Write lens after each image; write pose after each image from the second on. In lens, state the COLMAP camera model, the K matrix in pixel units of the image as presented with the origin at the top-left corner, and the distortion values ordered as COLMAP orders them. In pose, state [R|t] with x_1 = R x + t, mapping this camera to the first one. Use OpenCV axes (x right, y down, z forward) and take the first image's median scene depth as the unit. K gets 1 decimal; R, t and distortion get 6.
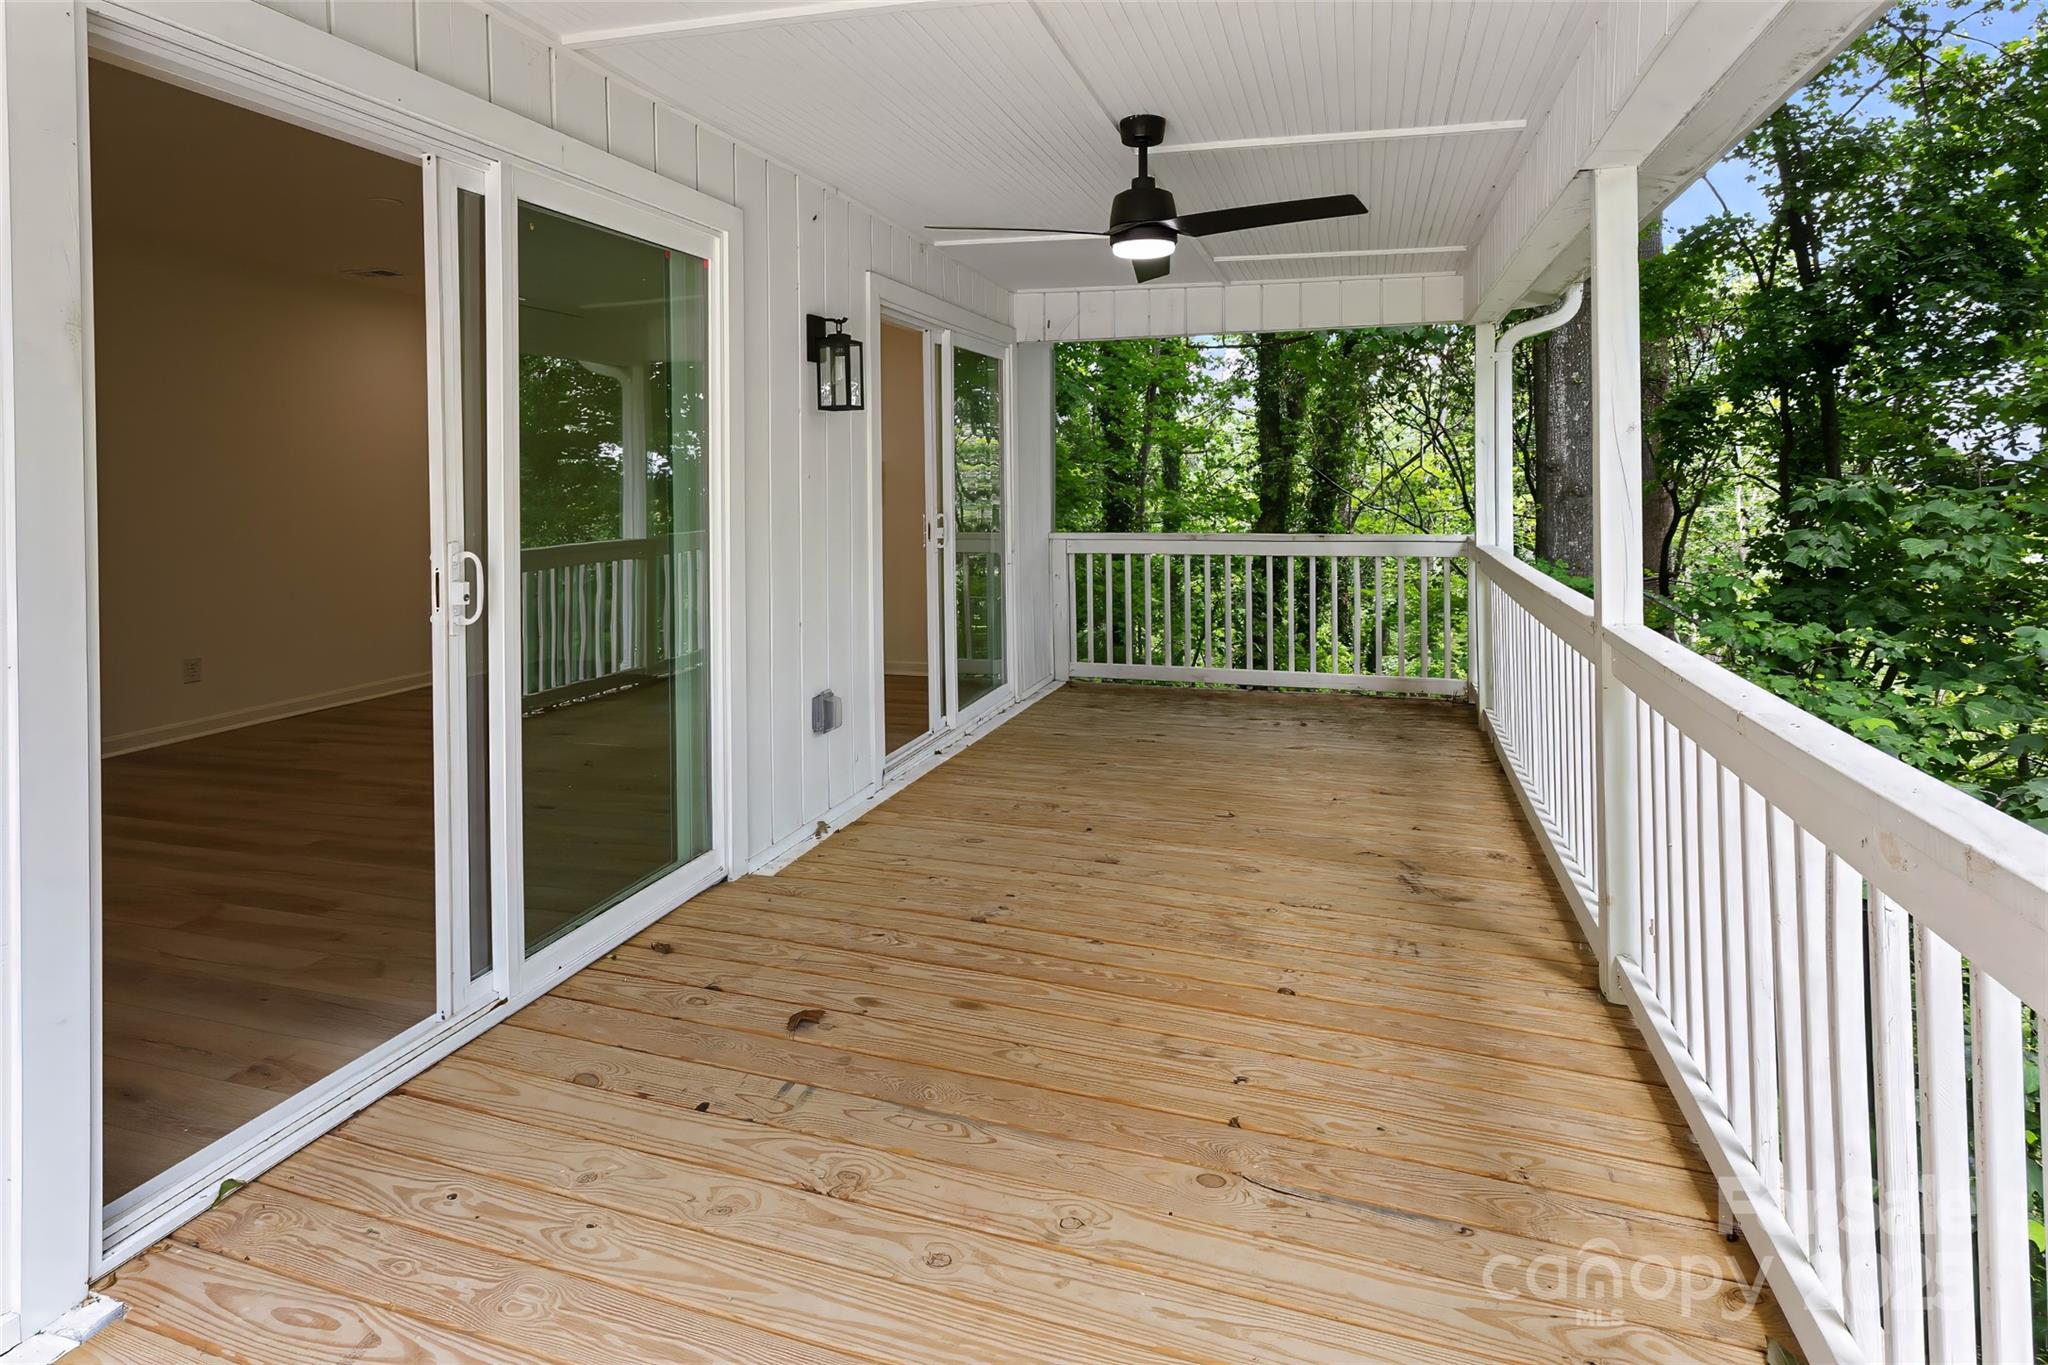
lens RADIAL K [[1042.6, 0, 1024.3], [0, 1042.6, 681.0], [0, 0, 1]] dist [0.000709, 0.002170]
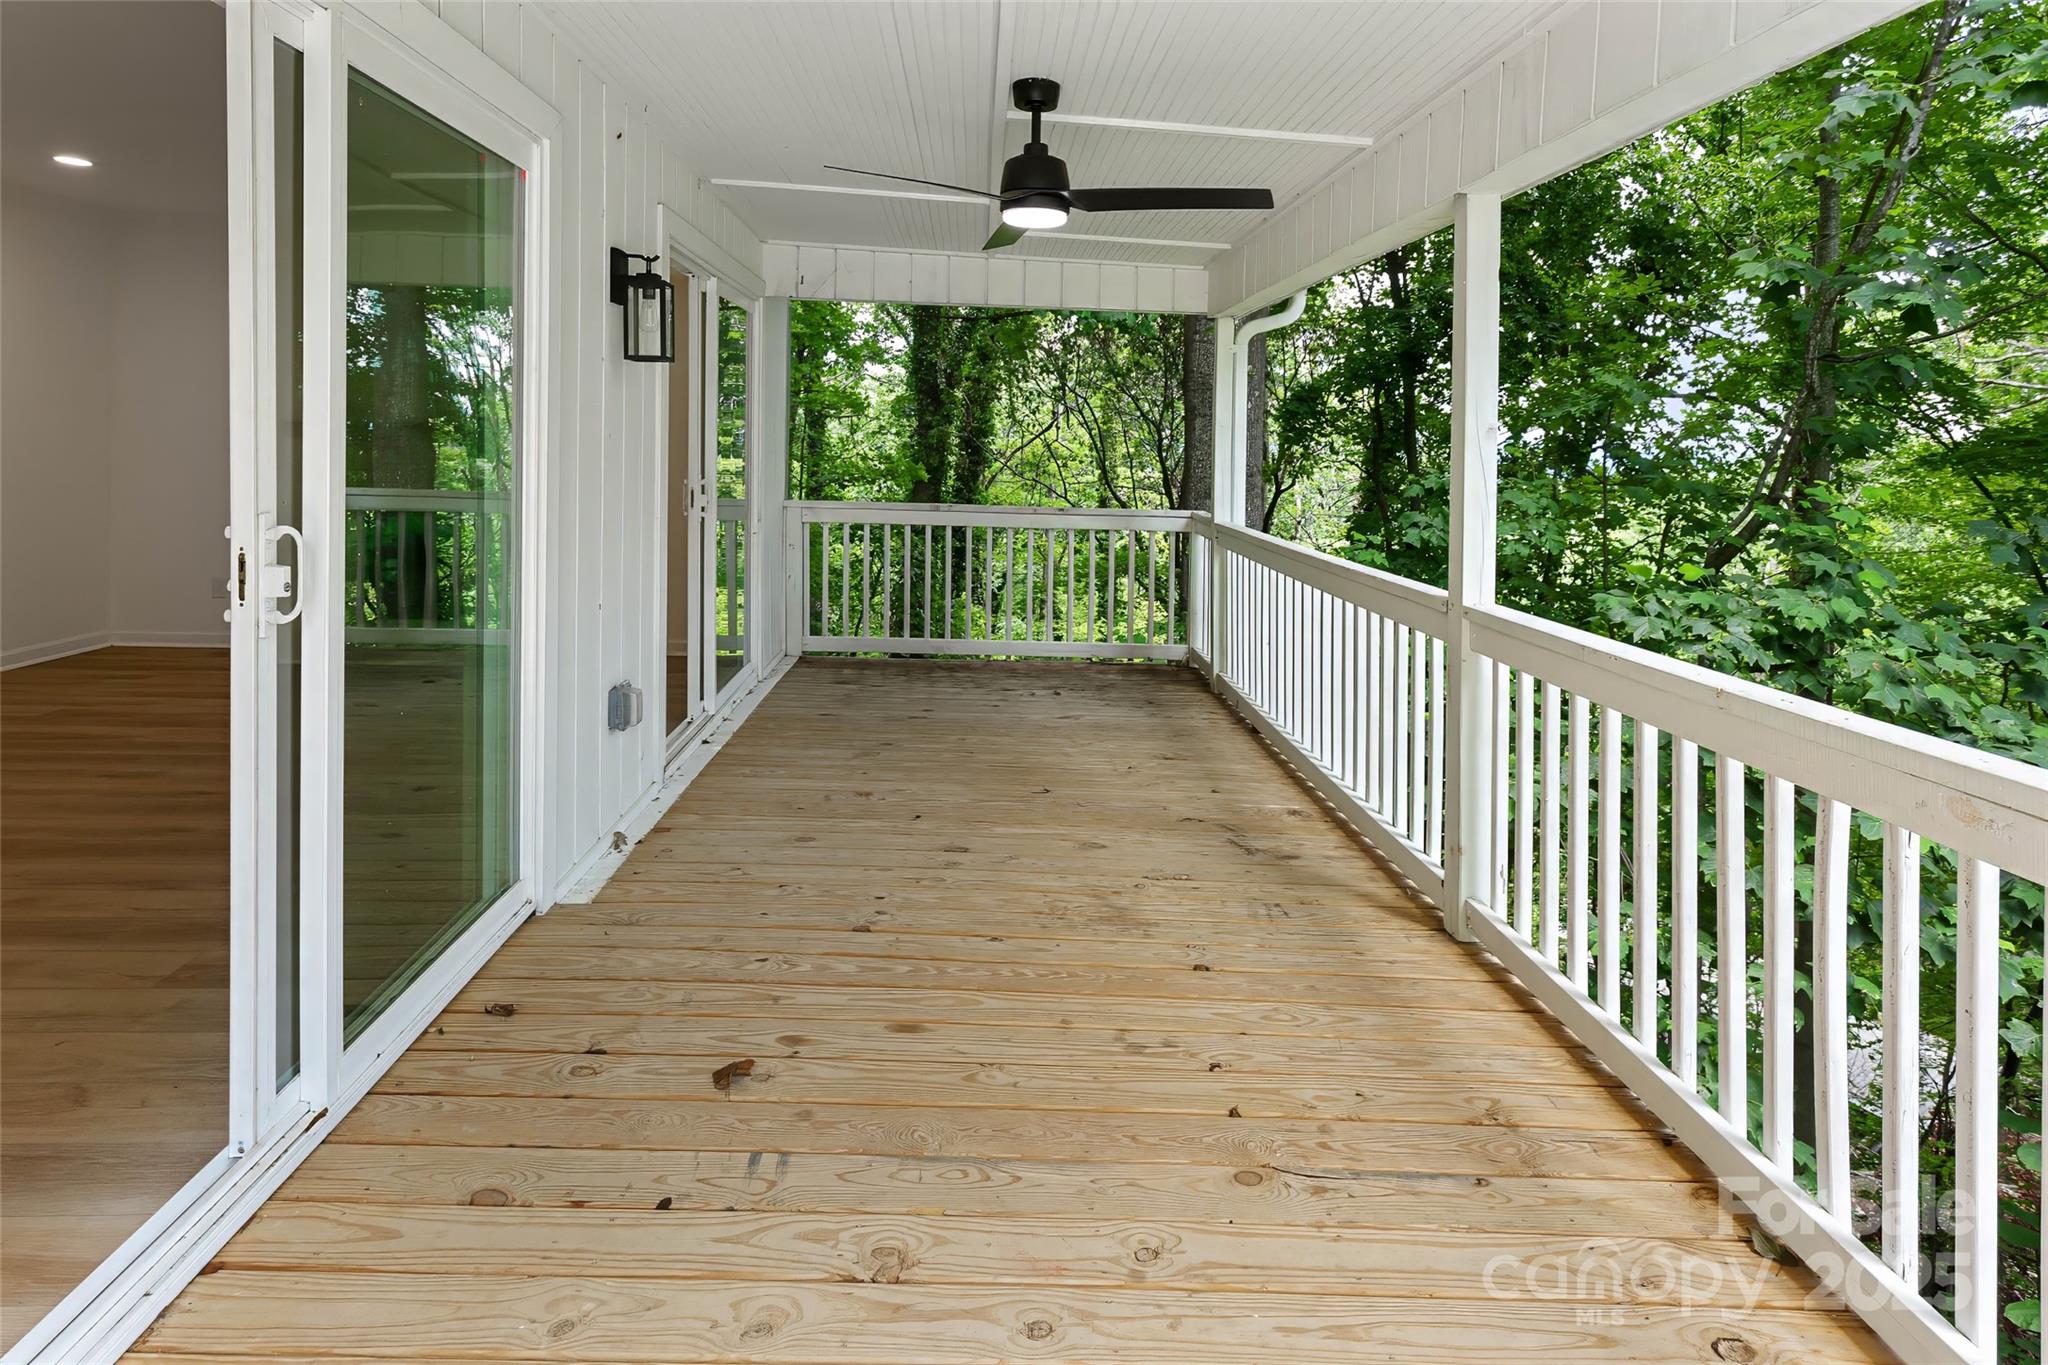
lens RADIAL K [[1042.6, 0, 1021.9], [0, 1042.6, 650.0], [0, 0, 1]] dist [0.000709, 0.002170]
pose [[0.942891, -0.025188, 0.332149, -0.232201], [0.023851, 0.999683, 0.008103, -0.023167], [-0.332248, 0.000281, 0.943192, 0.096088]]
